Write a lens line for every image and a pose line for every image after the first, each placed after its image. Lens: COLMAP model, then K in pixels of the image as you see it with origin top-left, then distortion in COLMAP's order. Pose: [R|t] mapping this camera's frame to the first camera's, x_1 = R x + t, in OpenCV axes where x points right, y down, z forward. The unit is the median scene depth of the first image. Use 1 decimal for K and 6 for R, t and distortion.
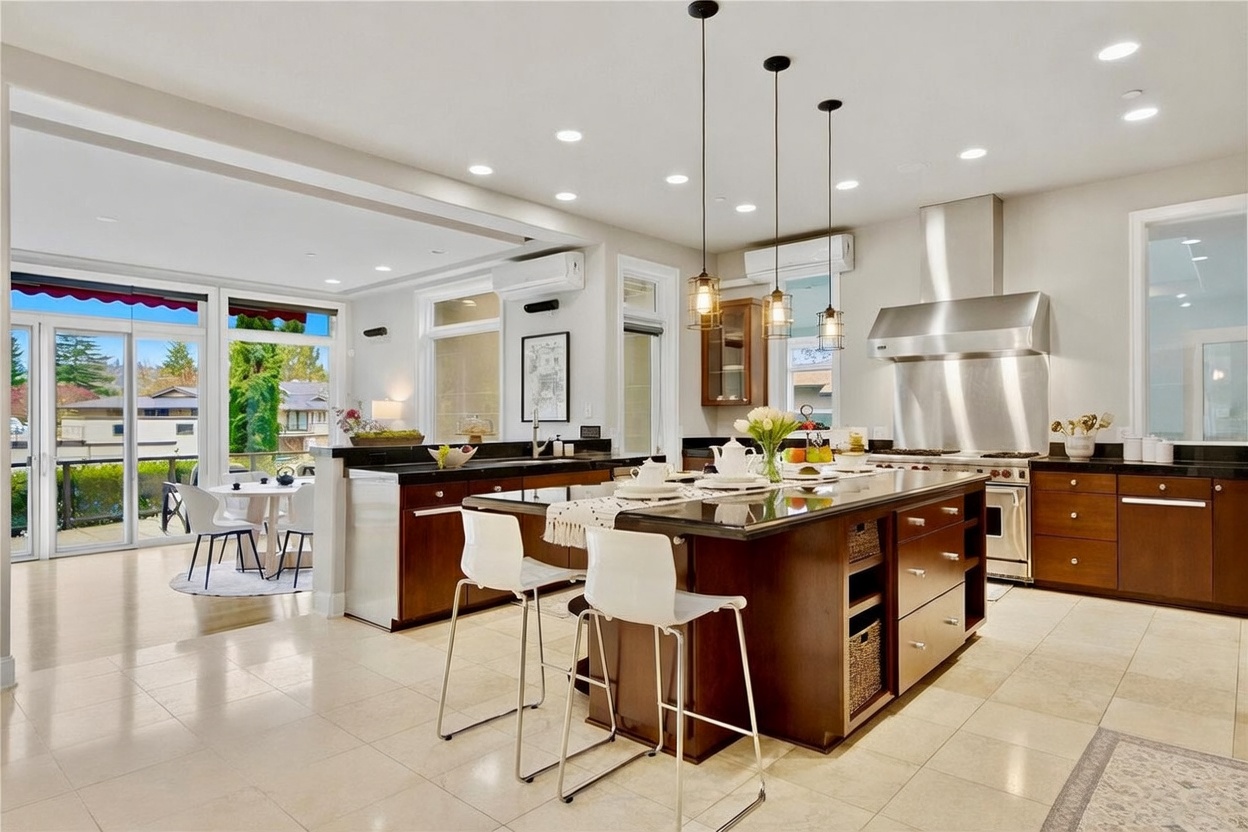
lens RADIAL K [[674.6, 0, 617.6], [0, 674.6, 416.4], [0, 0, 1]] dist [0.002464, 0.001076]
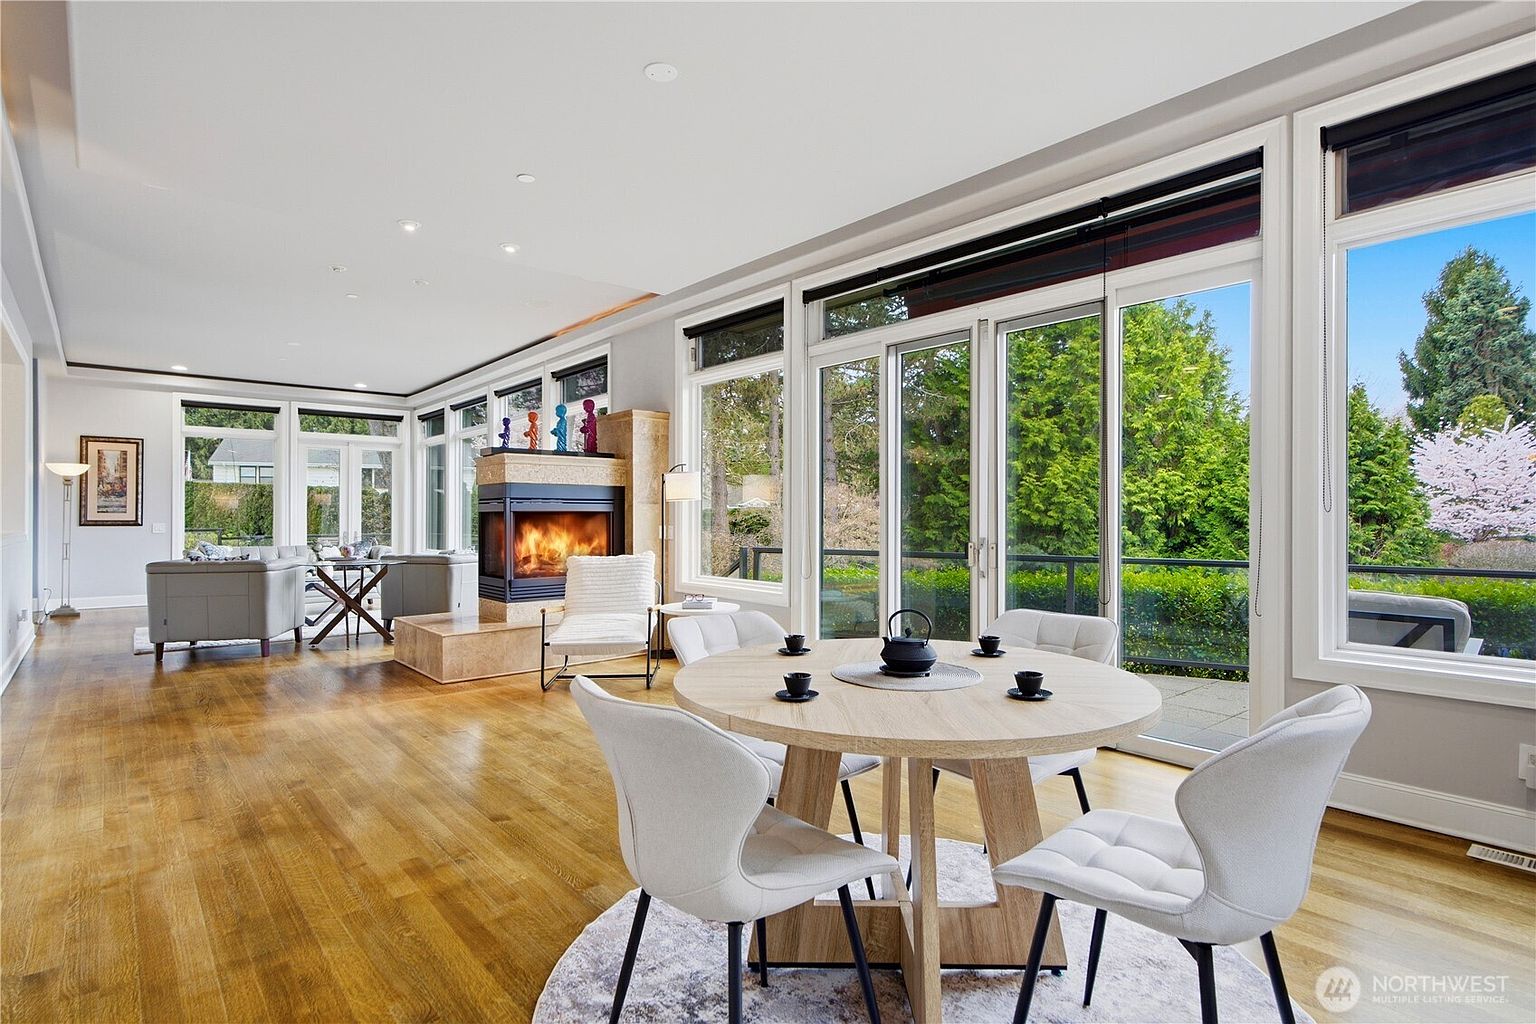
lens RADIAL K [[778.6, 0, 779.9], [0, 778.6, 510.7], [0, 0, 1]] dist [0.002629, -0.001085]
pose [[-0.159106, -0.005776, -0.987245, -0.113440], [0.003219, 0.999975, -0.006369, 0.024080], [0.987256, -0.004191, -0.159083, 0.701508]]
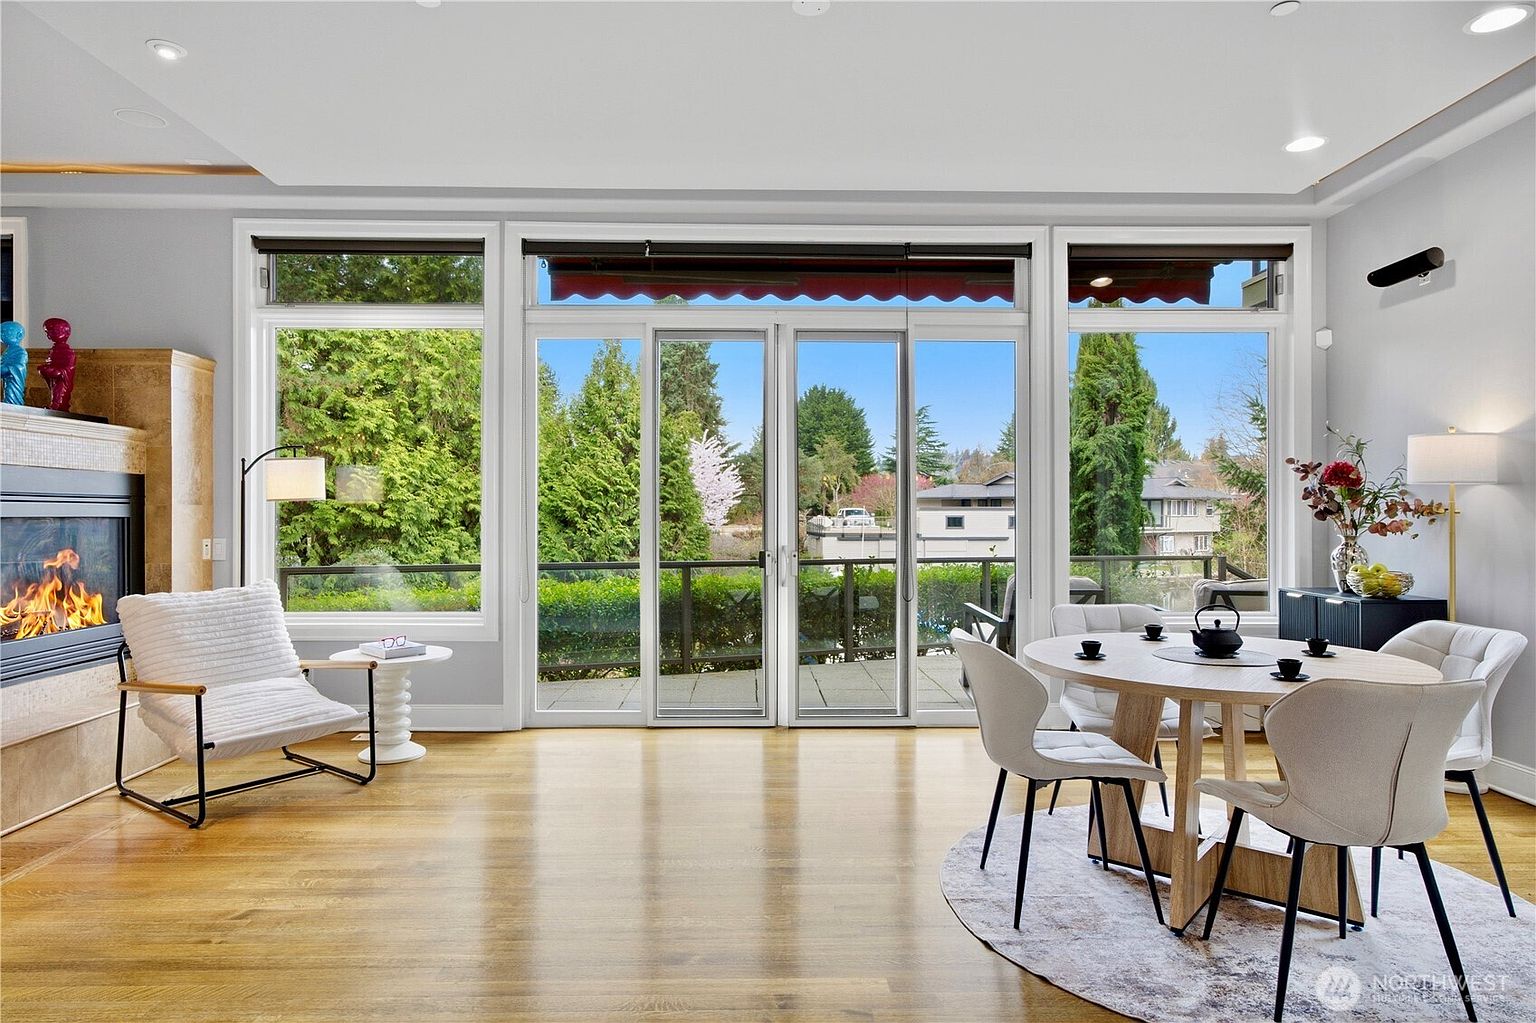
lens RADIAL K [[898.1, 0, 763.8], [0, 898.1, 521.8], [0, 0, 1]] dist [0.011689, 0.006141]
pose [[0.662690, 0.007308, -0.748858, -0.204026], [0.004723, 0.999892, 0.013937, 0.016030], [0.748879, -0.012773, 0.662584, 0.350301]]
